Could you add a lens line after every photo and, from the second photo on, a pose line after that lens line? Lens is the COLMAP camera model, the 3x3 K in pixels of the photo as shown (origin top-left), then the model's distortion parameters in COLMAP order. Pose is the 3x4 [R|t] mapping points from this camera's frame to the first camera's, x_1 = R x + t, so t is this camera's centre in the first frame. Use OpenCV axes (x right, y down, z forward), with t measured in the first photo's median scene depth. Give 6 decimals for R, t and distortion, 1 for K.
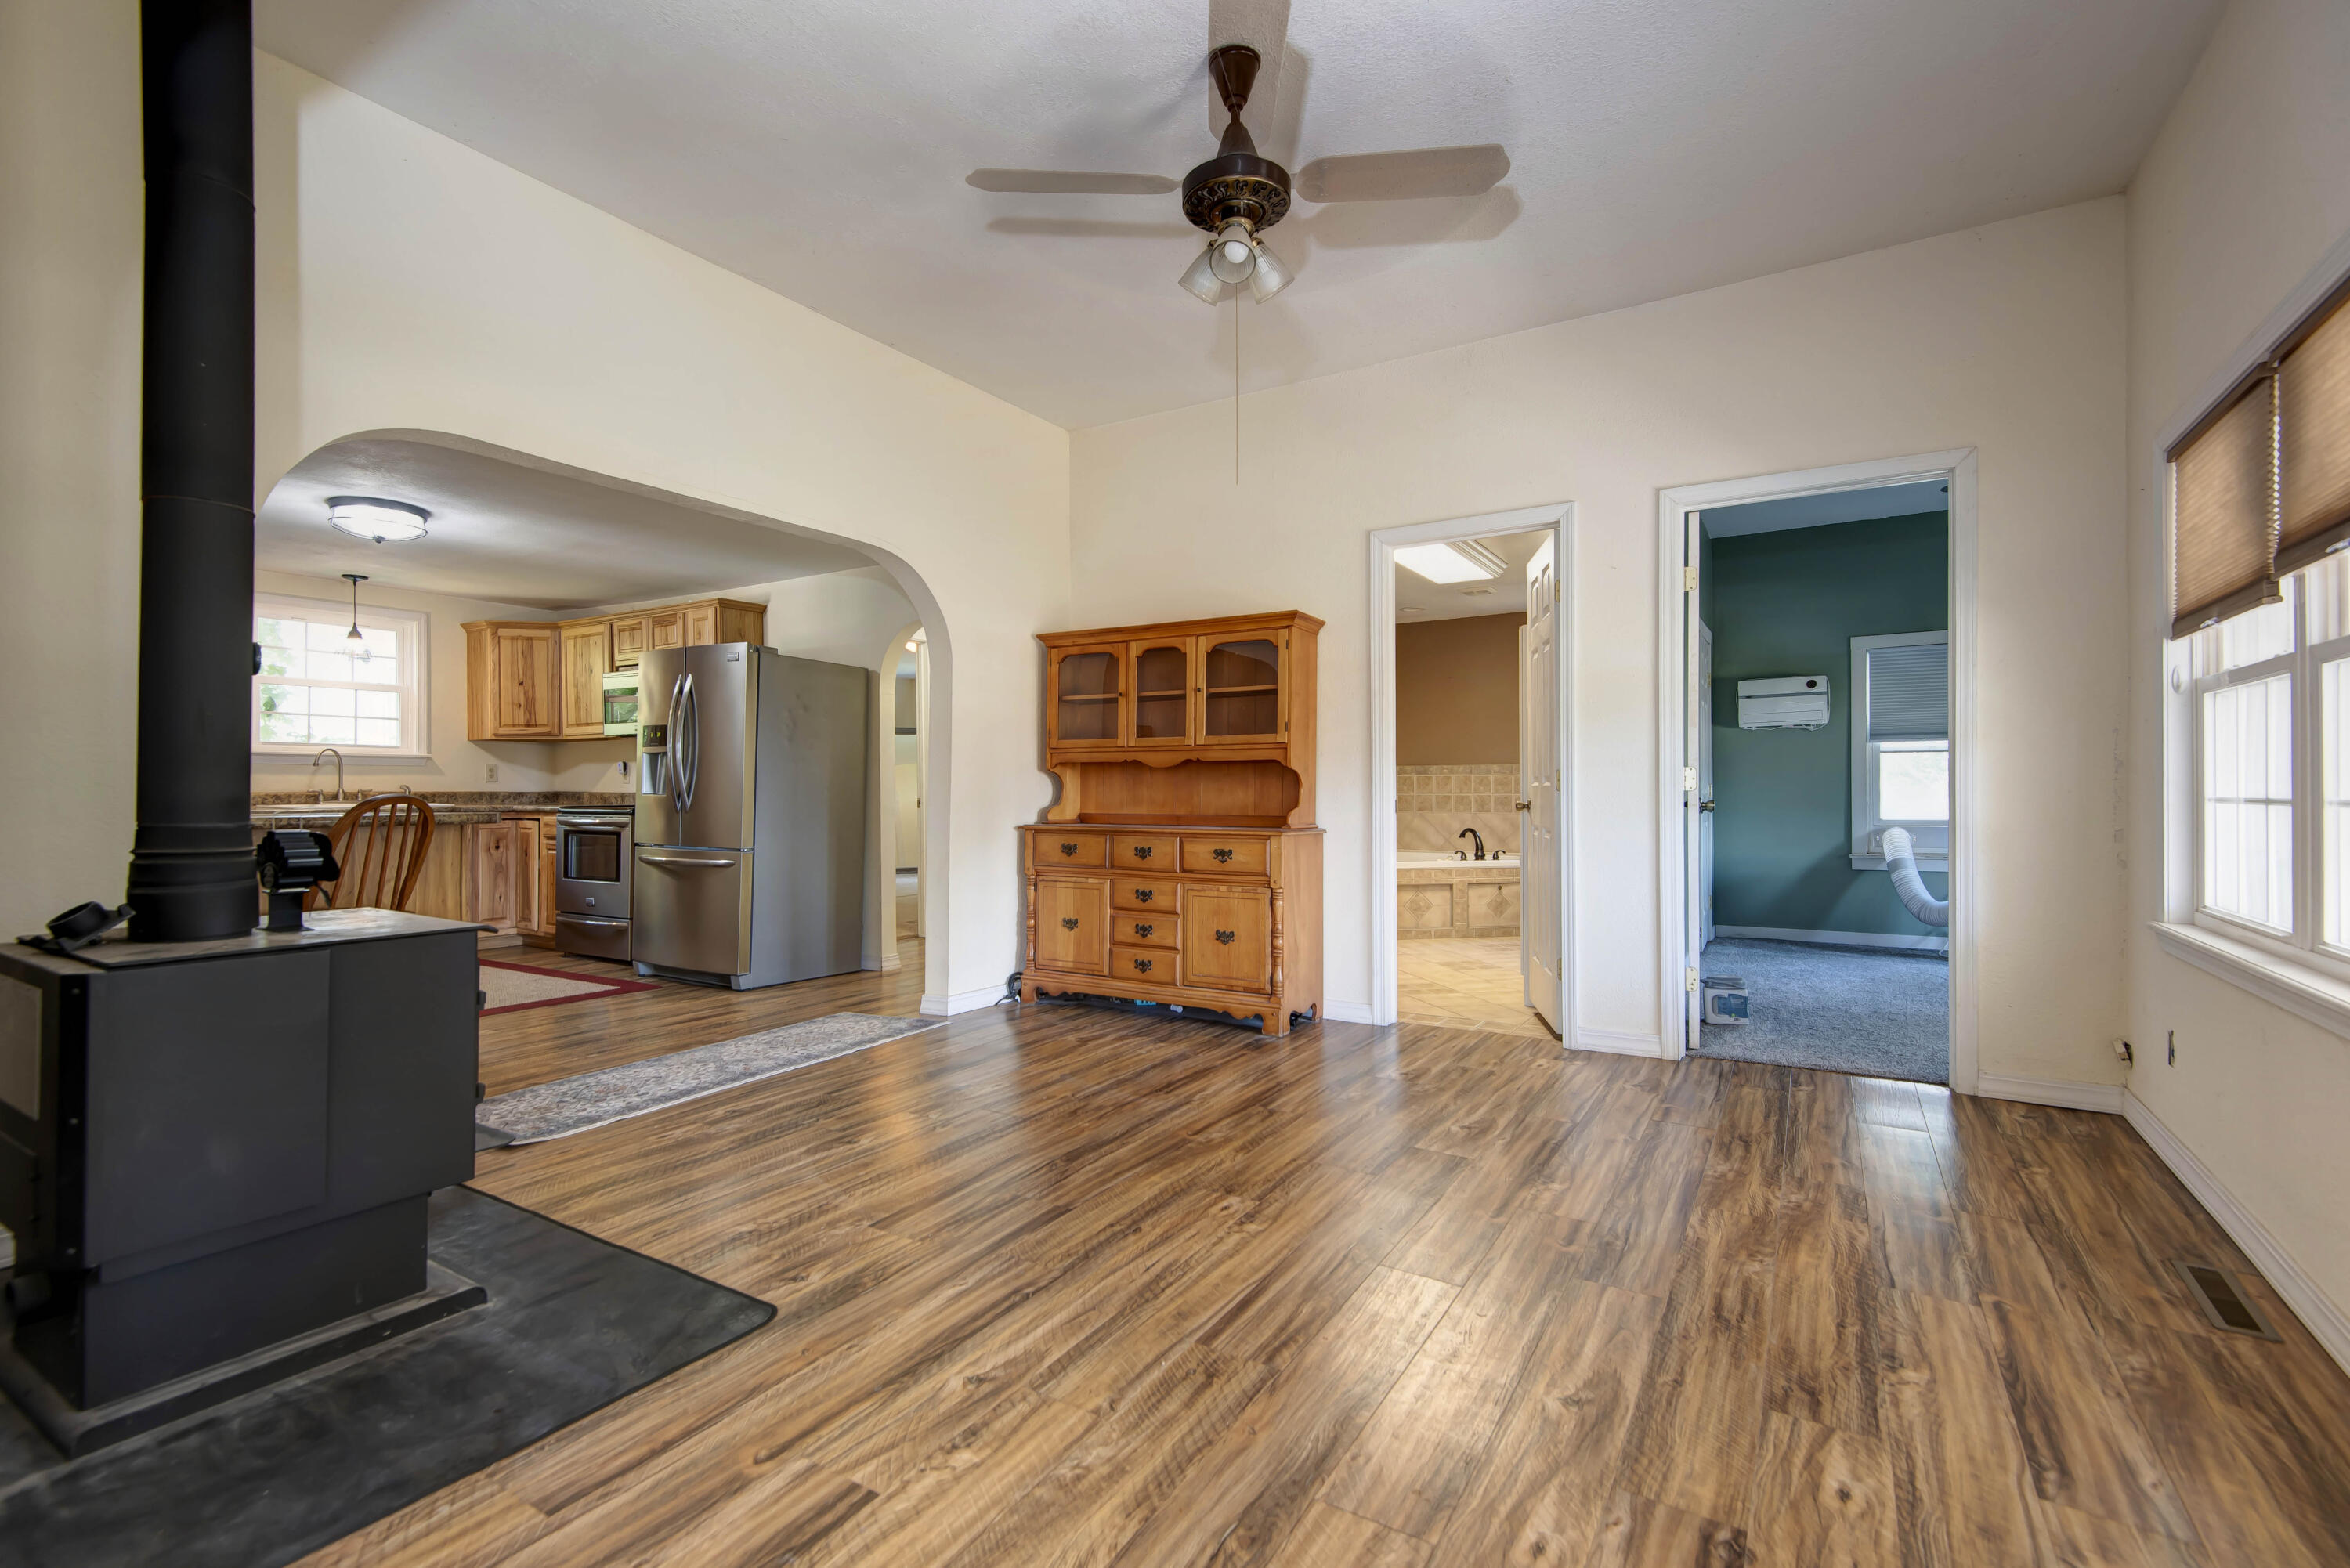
lens RADIAL K [[1084.3, 0, 1157.8], [0, 1084.3, 780.7], [0, 0, 1]] dist [0.016798, -0.006518]
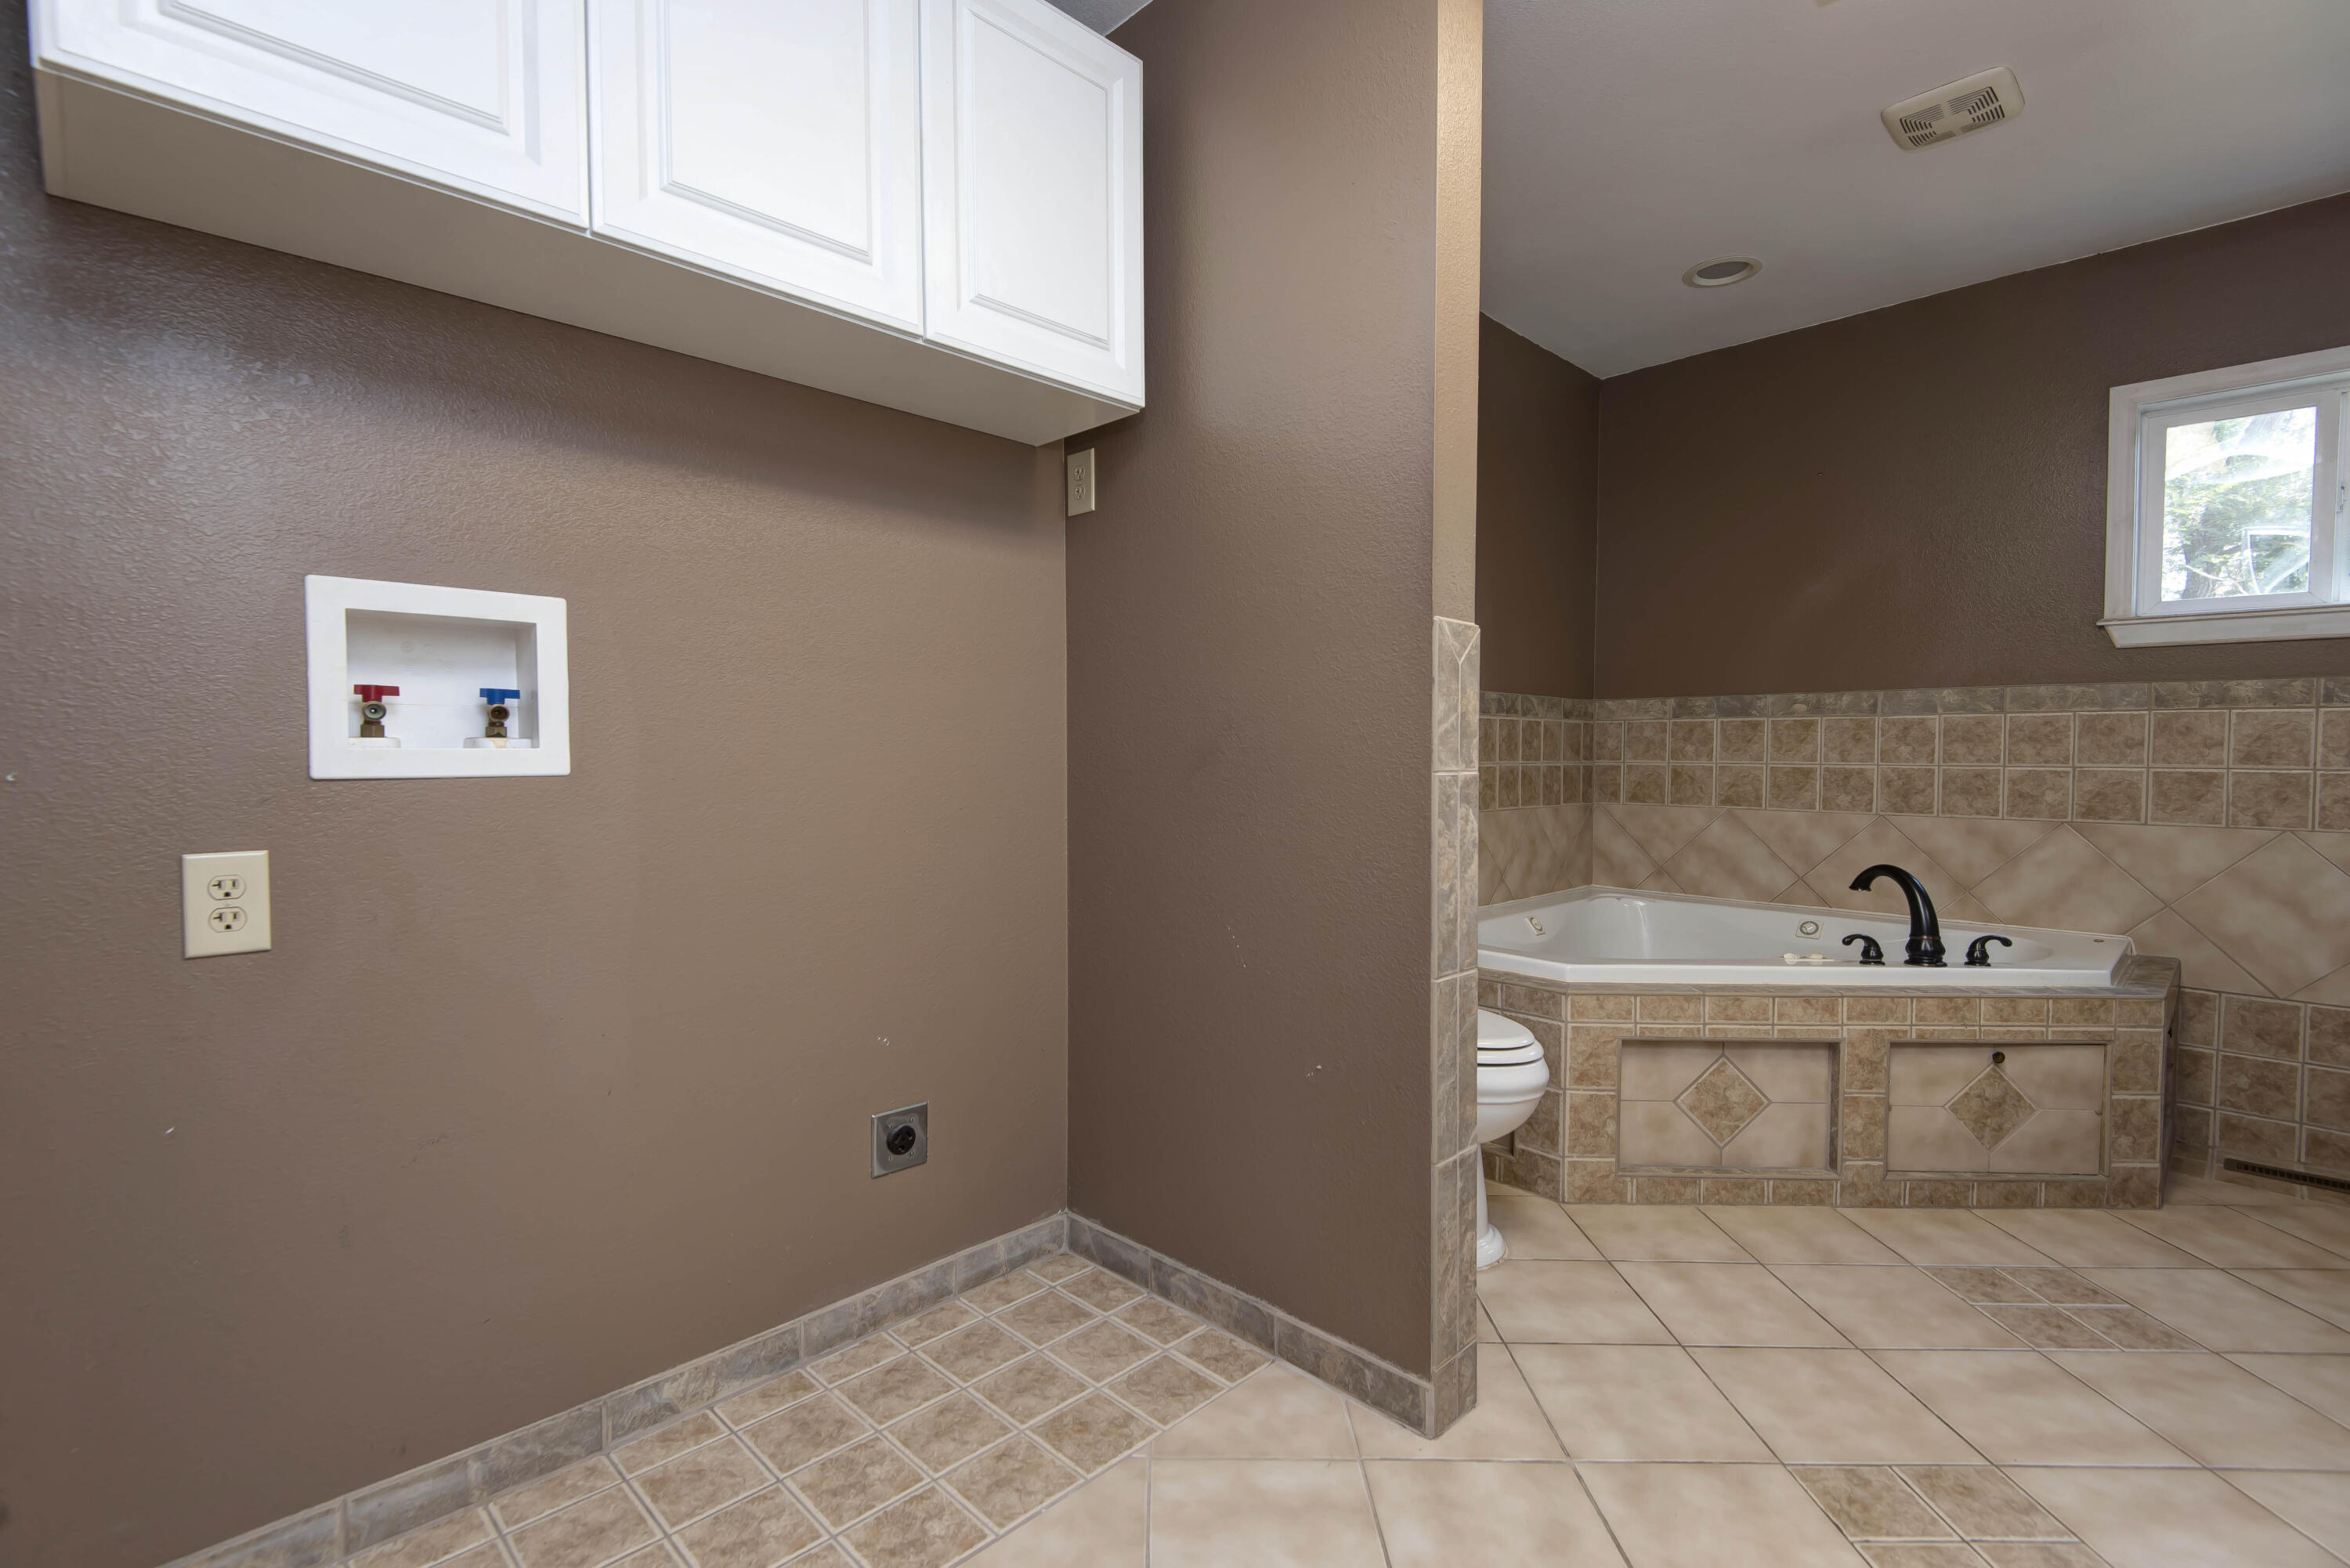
lens RADIAL K [[1084.3, 0, 1172.7], [0, 1084.3, 784.3], [0, 0, 1]] dist [0.016798, -0.006518]
pose [[0.974767, 0.007351, -0.223102, 0.145494], [0.001867, 0.999154, 0.041078, 0.002689], [0.223215, -0.040458, 0.973929, 0.625269]]
